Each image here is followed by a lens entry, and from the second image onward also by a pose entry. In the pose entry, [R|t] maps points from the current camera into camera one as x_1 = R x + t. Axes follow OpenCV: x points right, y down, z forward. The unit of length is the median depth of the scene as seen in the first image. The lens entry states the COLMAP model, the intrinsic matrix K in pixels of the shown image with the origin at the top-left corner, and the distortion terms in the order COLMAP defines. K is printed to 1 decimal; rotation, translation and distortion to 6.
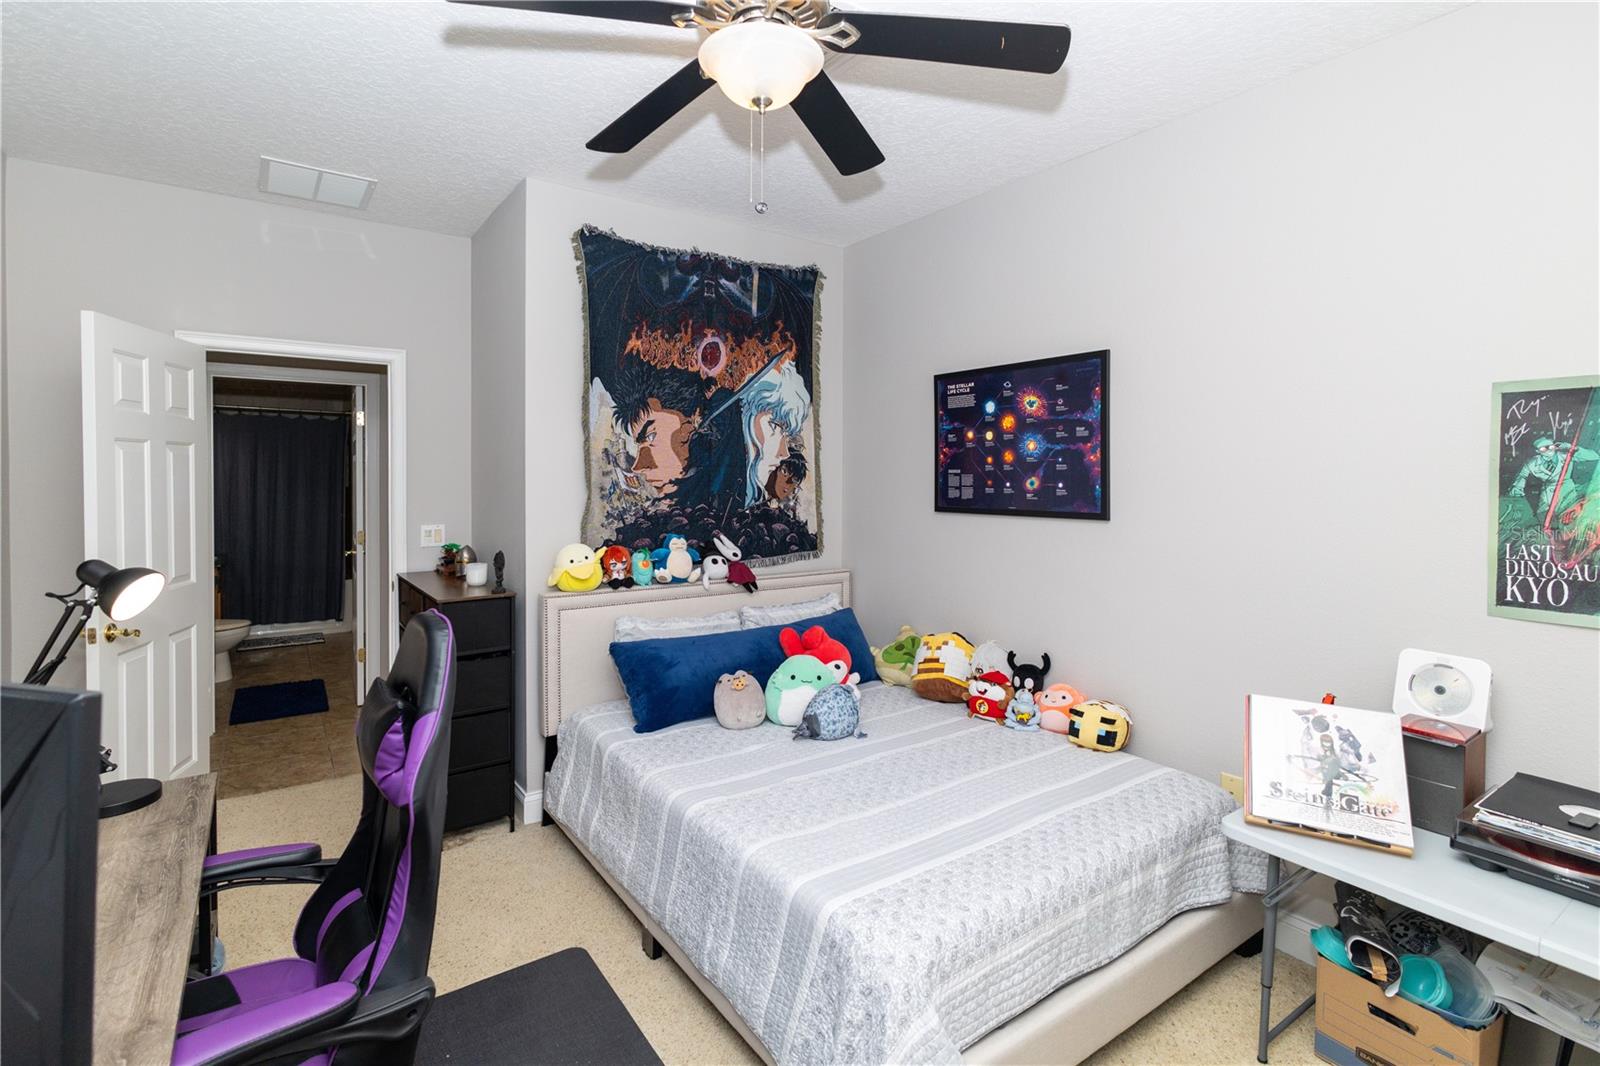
lens RADIAL K [[770.0, 0, 815.2], [0, 770.0, 482.2], [0, 0, 1]] dist [-0.002590, 0.000034]
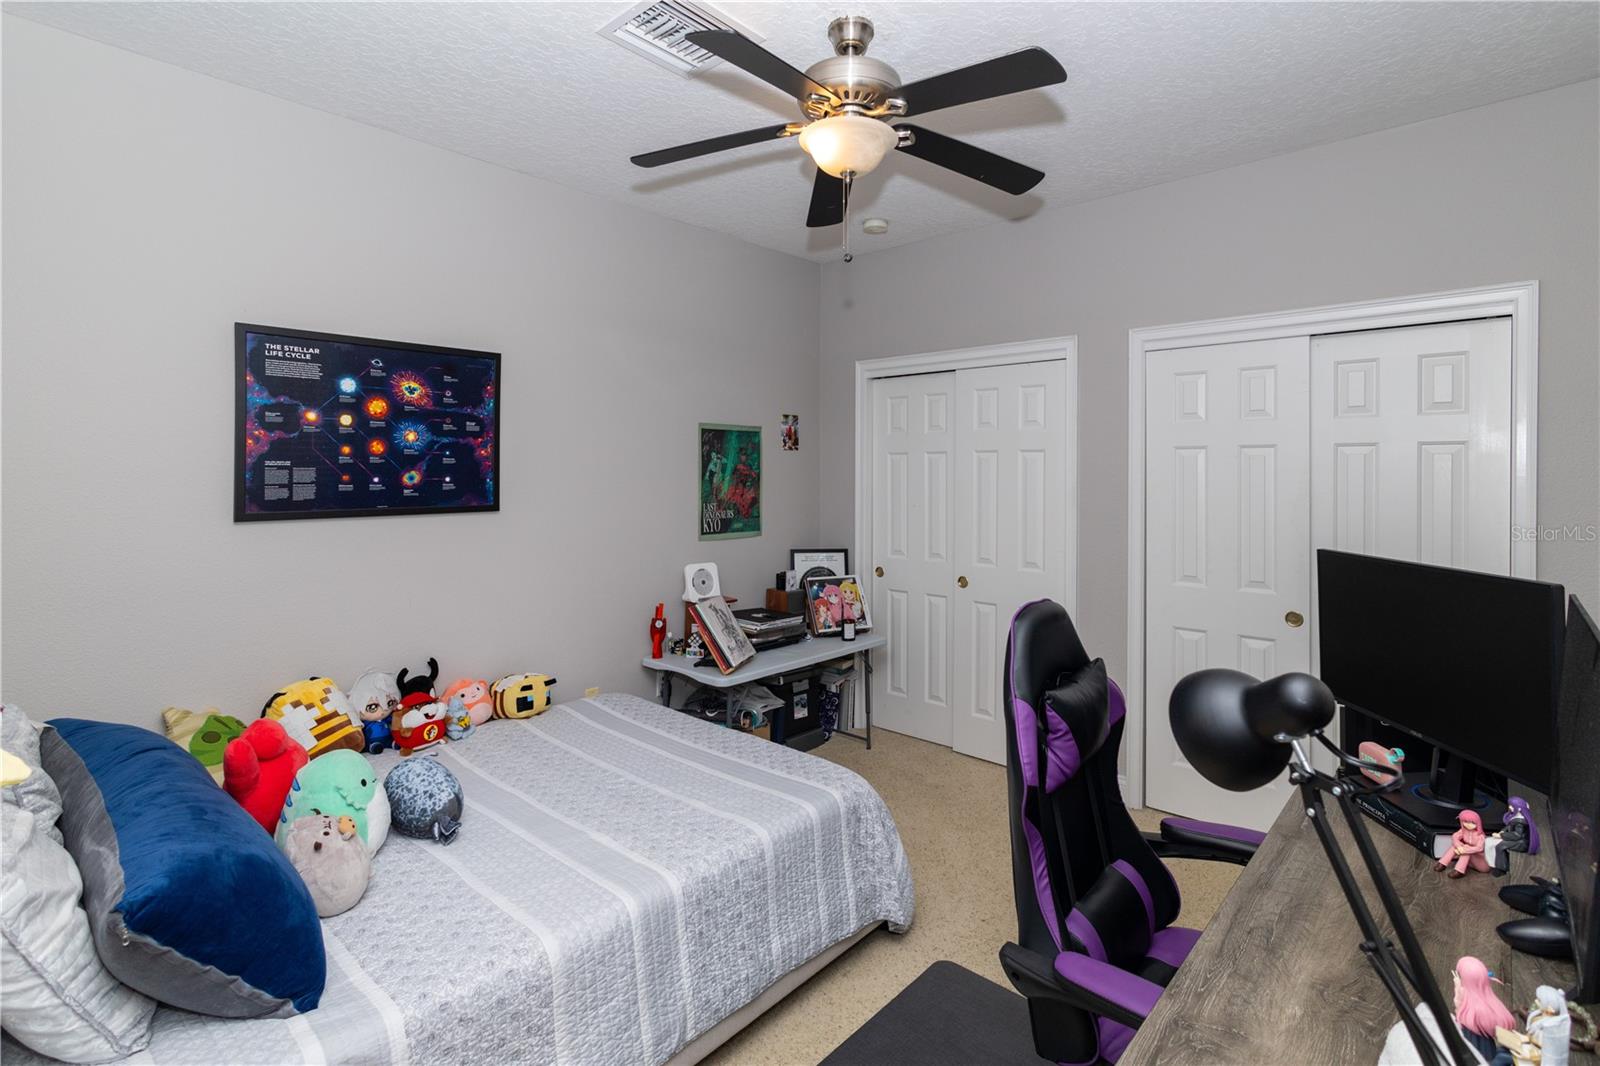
lens RADIAL K [[770.0, 0, 805.4], [0, 770.0, 473.5], [0, 0, 1]] dist [-0.002590, 0.000034]
pose [[-0.213061, -0.002081, 0.977037, -0.705433], [0.008867, 0.999952, 0.004064, -0.003252], [-0.976999, 0.009529, -0.213033, 0.739511]]
